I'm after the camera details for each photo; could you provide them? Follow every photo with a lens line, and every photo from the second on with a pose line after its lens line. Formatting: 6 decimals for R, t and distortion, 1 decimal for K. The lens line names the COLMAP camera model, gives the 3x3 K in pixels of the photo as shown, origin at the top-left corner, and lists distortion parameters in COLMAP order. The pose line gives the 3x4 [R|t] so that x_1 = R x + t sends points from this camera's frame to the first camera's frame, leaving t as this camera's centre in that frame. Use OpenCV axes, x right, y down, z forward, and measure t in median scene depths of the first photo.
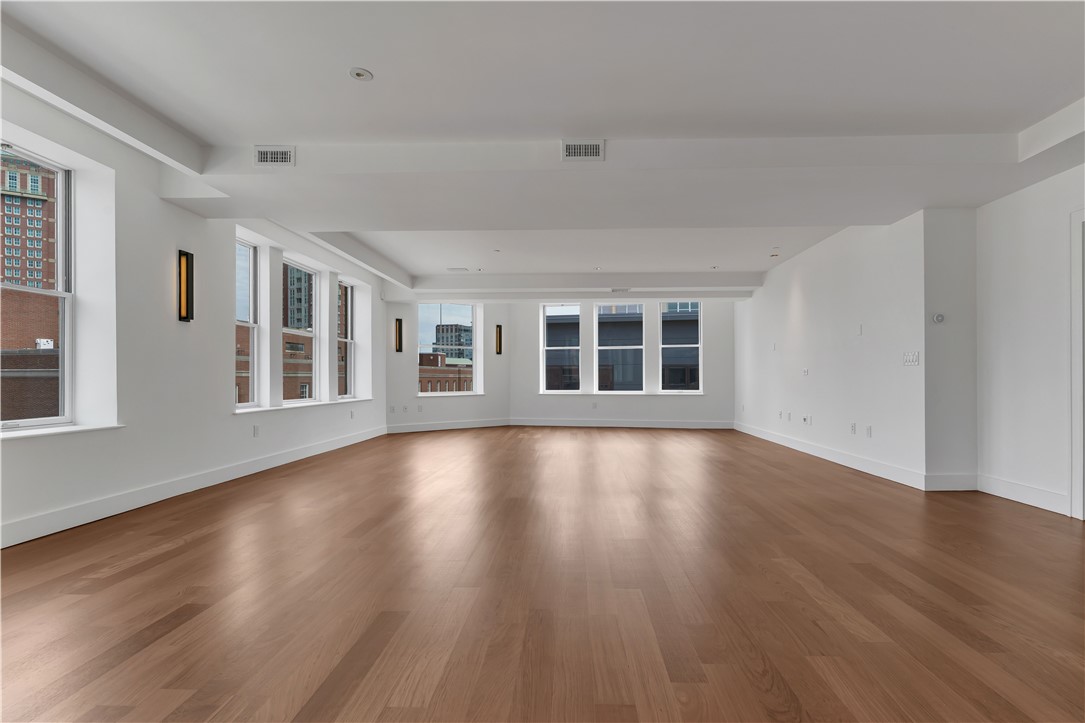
lens RADIAL K [[525.6, 0, 542.9], [0, 525.6, 369.1], [0, 0, 1]] dist [0.001262, 0.000046]
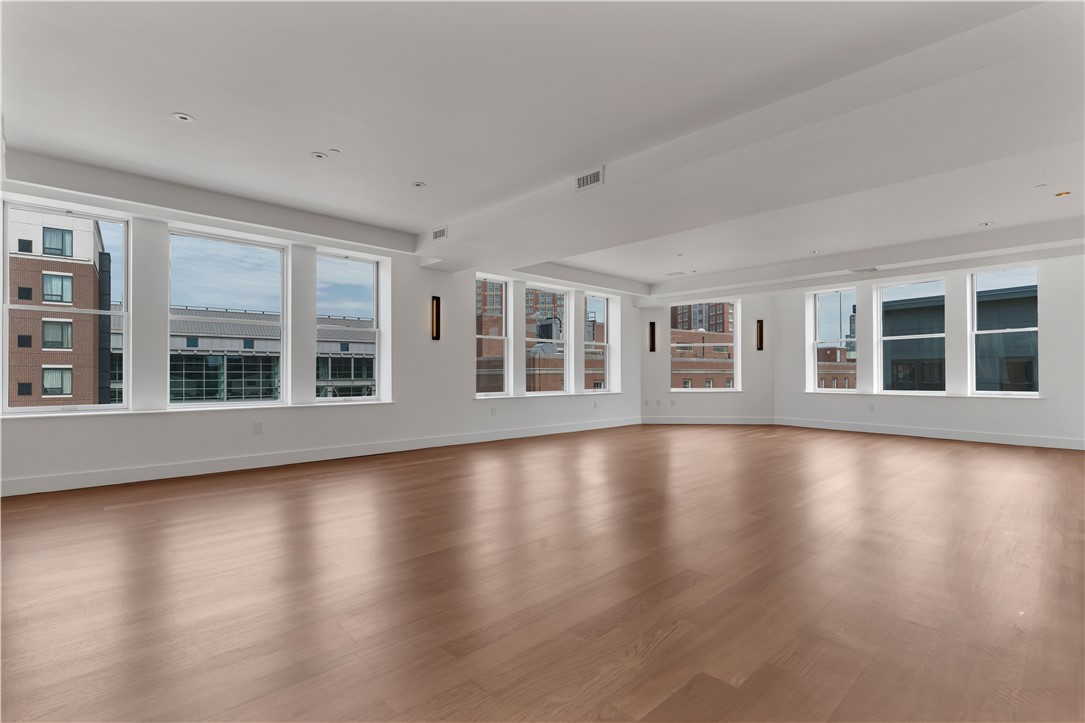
lens RADIAL K [[525.6, 0, 548.5], [0, 525.6, 368.1], [0, 0, 1]] dist [0.001262, 0.000046]
pose [[0.717056, -0.008454, -0.696964, 0.318507], [0.011713, 0.999931, -0.000079, 0.000079], [0.696917, -0.008106, 0.717106, 0.038464]]
